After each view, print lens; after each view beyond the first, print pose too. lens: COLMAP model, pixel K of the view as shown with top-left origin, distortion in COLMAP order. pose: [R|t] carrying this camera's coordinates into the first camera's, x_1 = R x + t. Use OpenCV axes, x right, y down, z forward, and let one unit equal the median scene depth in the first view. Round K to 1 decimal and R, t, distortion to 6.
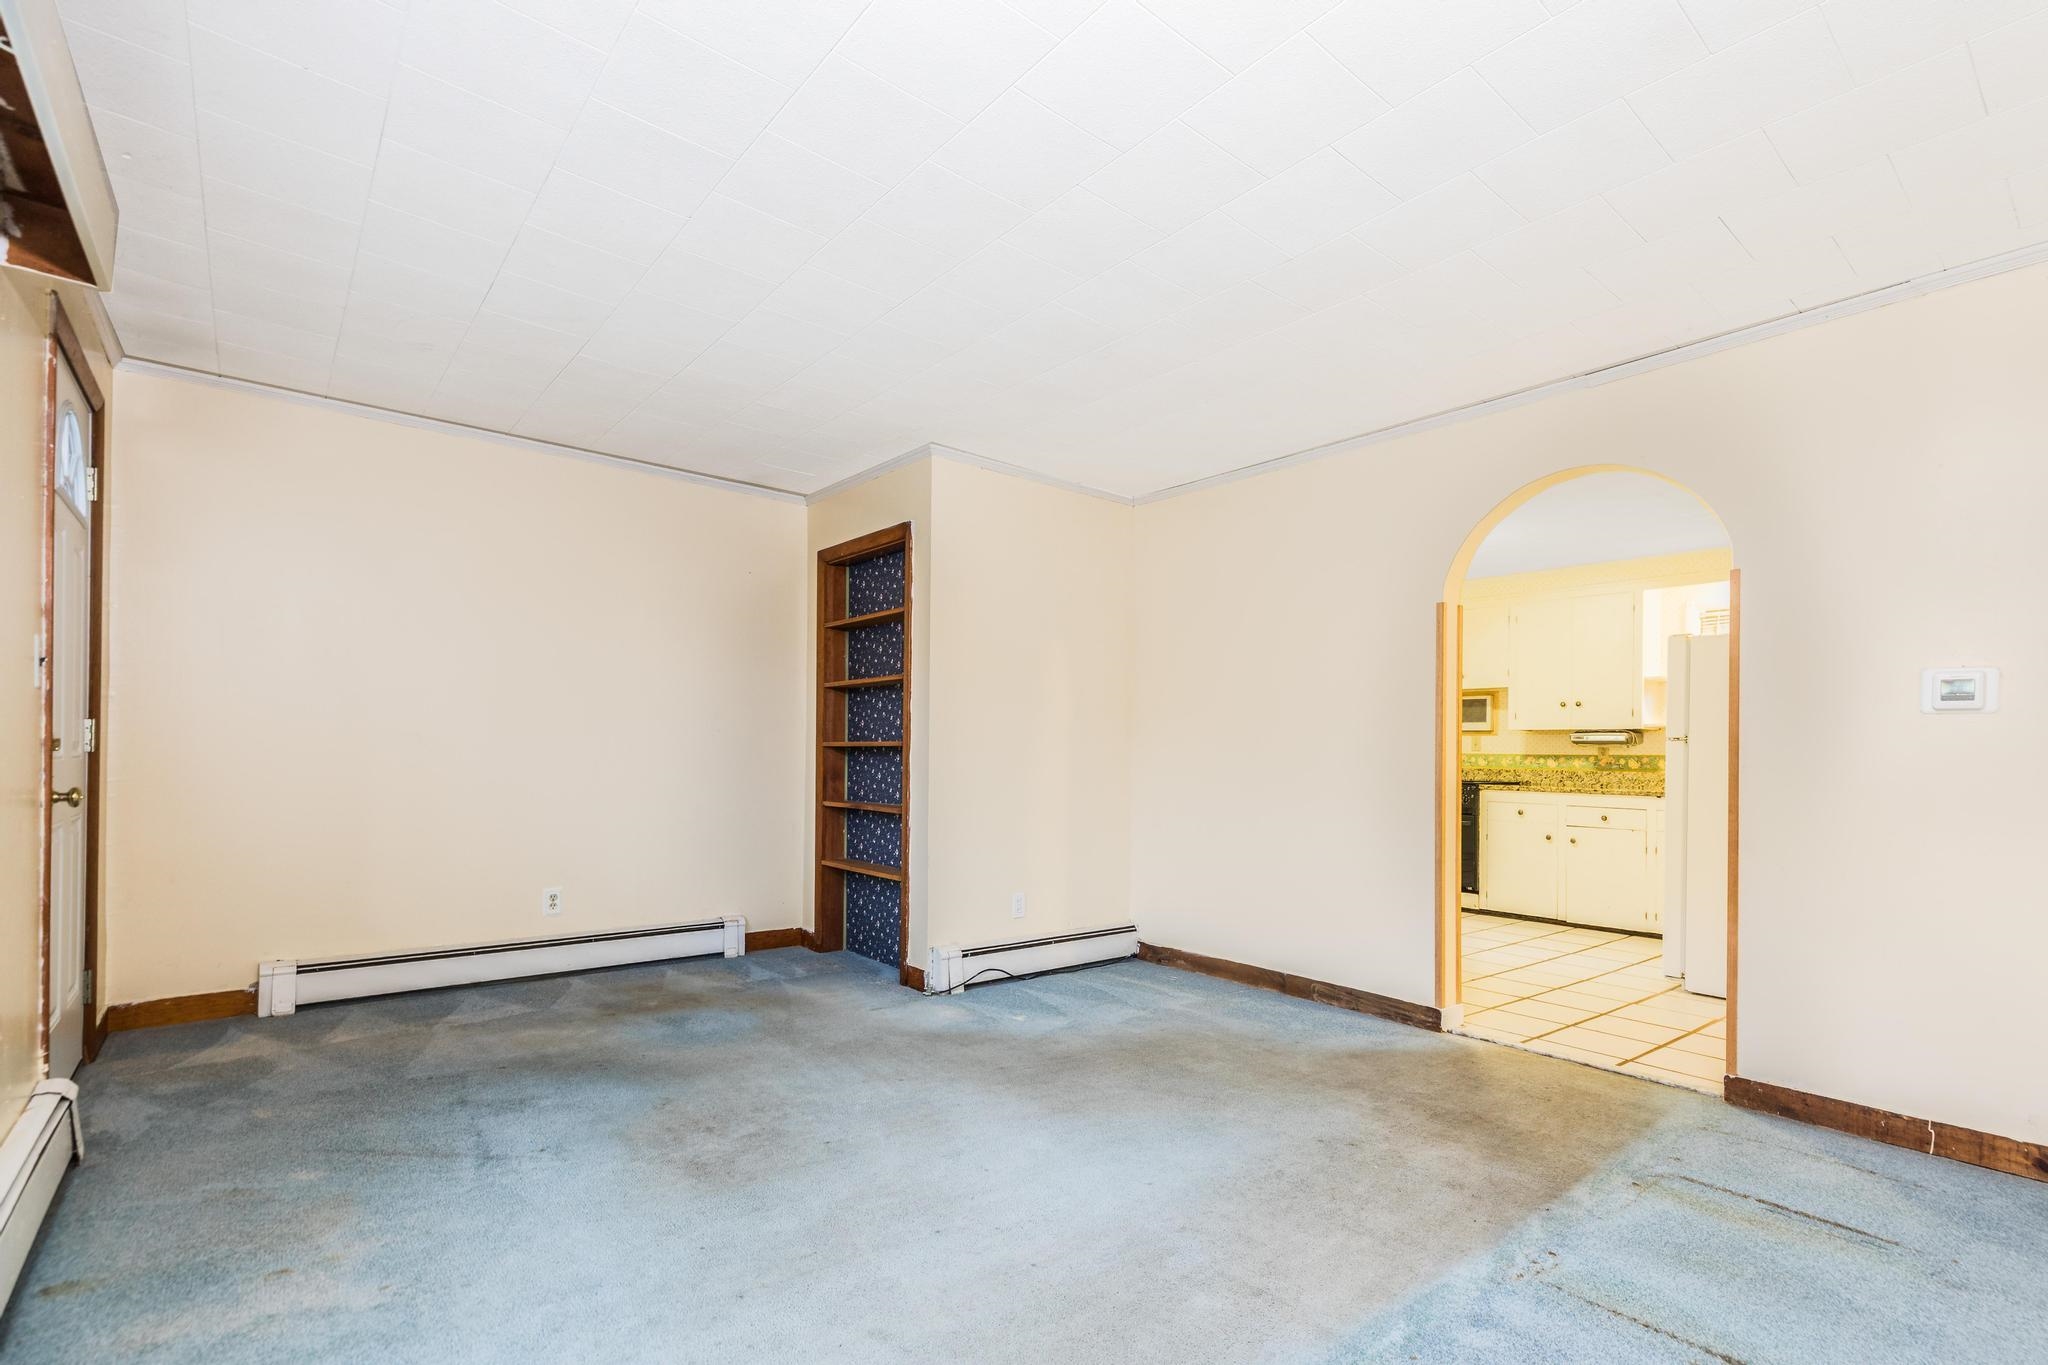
lens RADIAL K [[964.8, 0, 1052.5], [0, 964.8, 746.0], [0, 0, 1]] dist [0.000535, -0.000005]
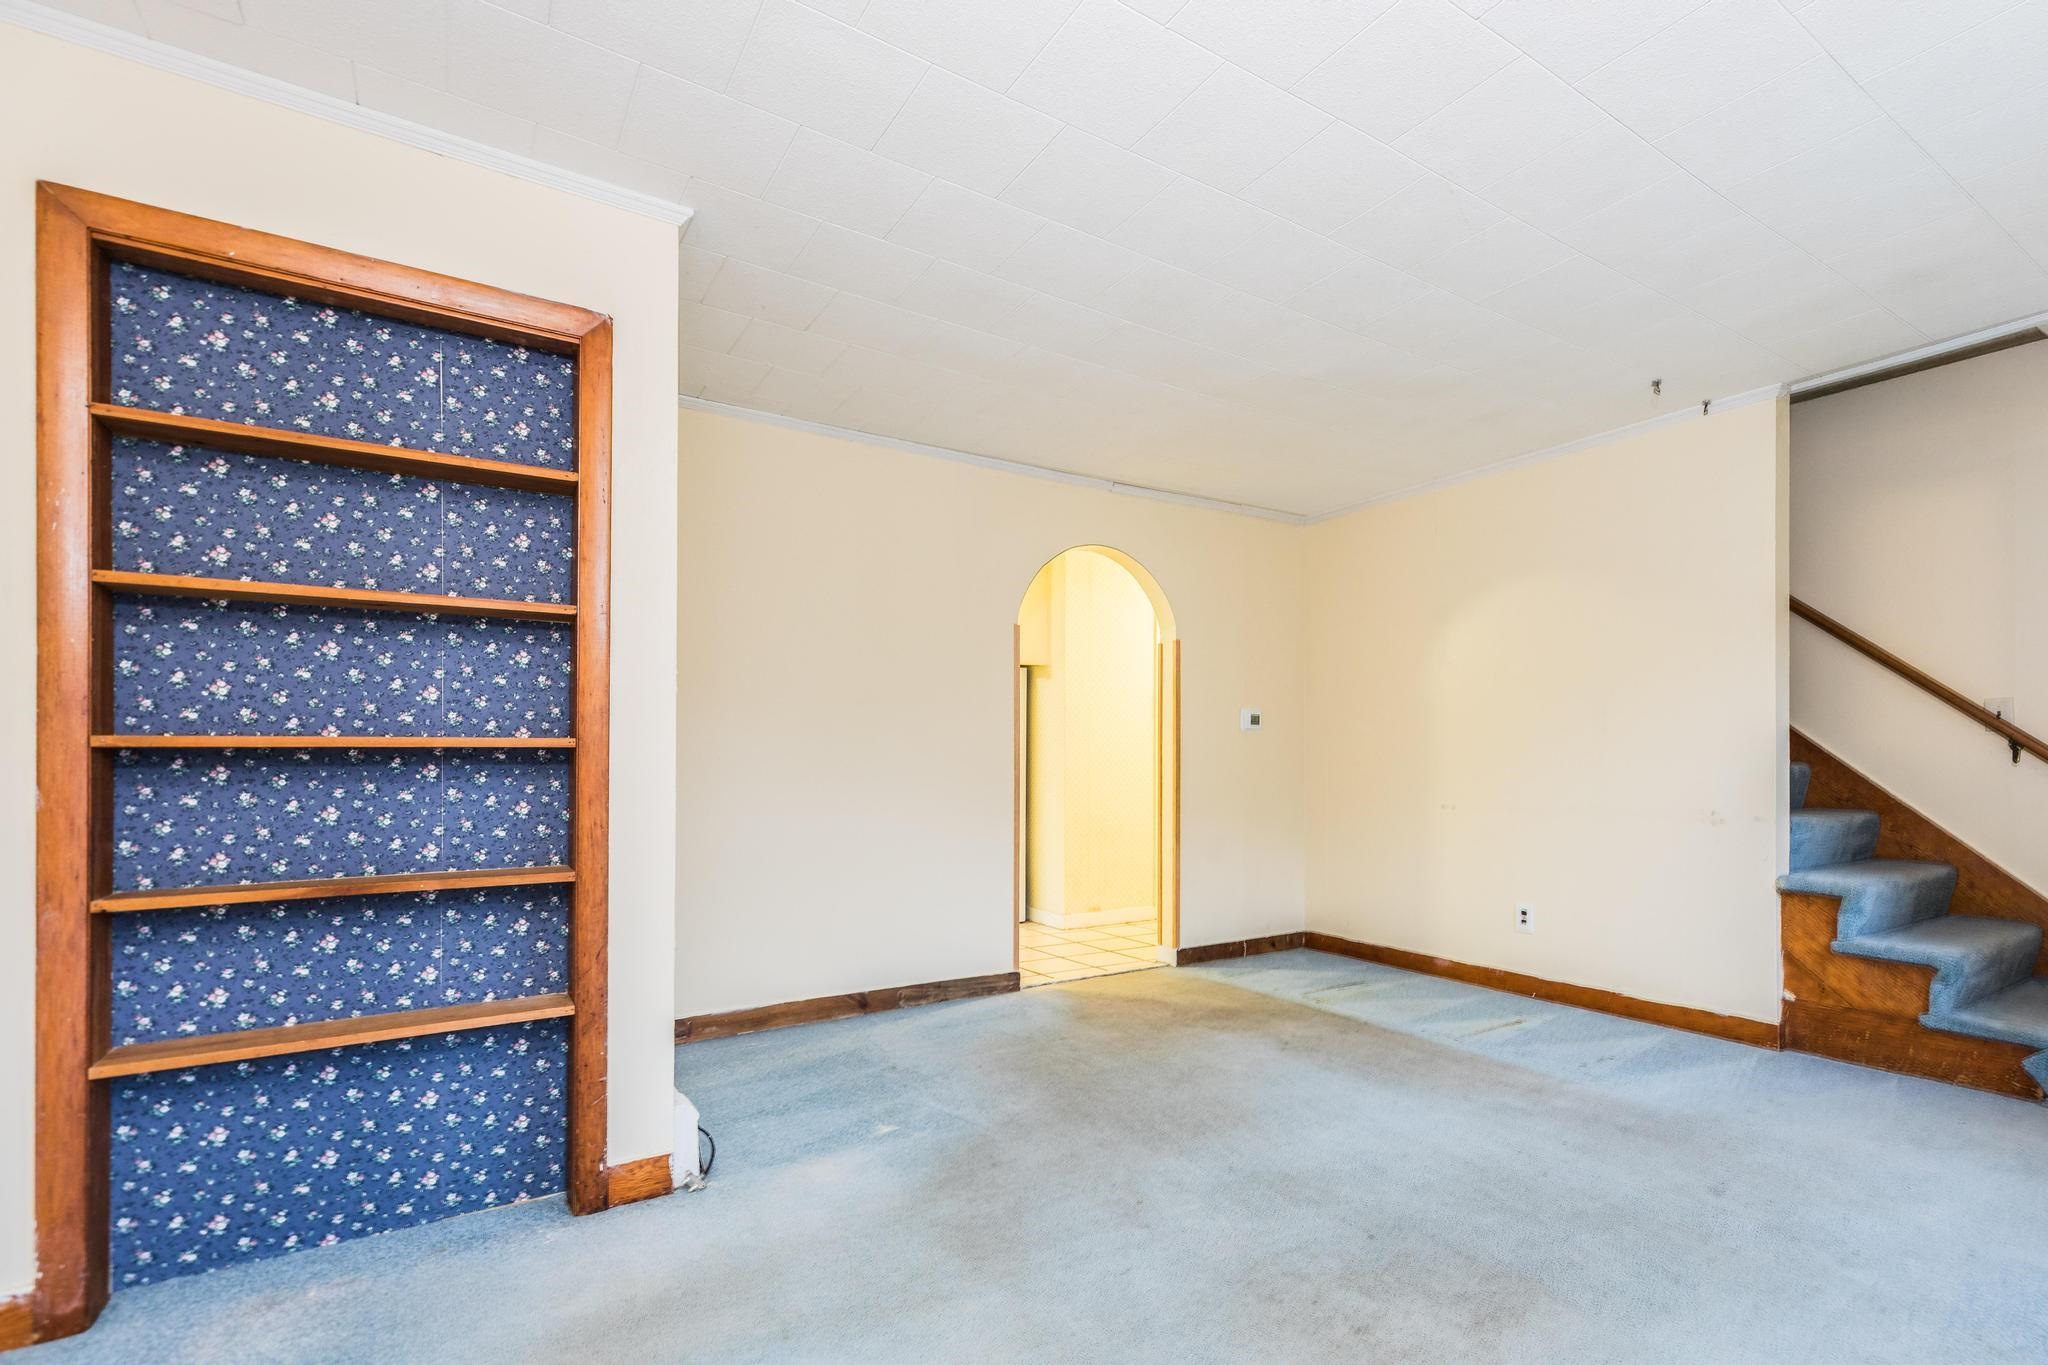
lens RADIAL K [[964.8, 0, 1052.5], [0, 964.8, 746.0], [0, 0, 1]] dist [0.000535, -0.000005]
pose [[0.106179, -0.003220, 0.994342, -0.634323], [-0.008641, 0.999954, 0.004161, -0.005216], [-0.994309, -0.009034, 0.106146, 0.698393]]
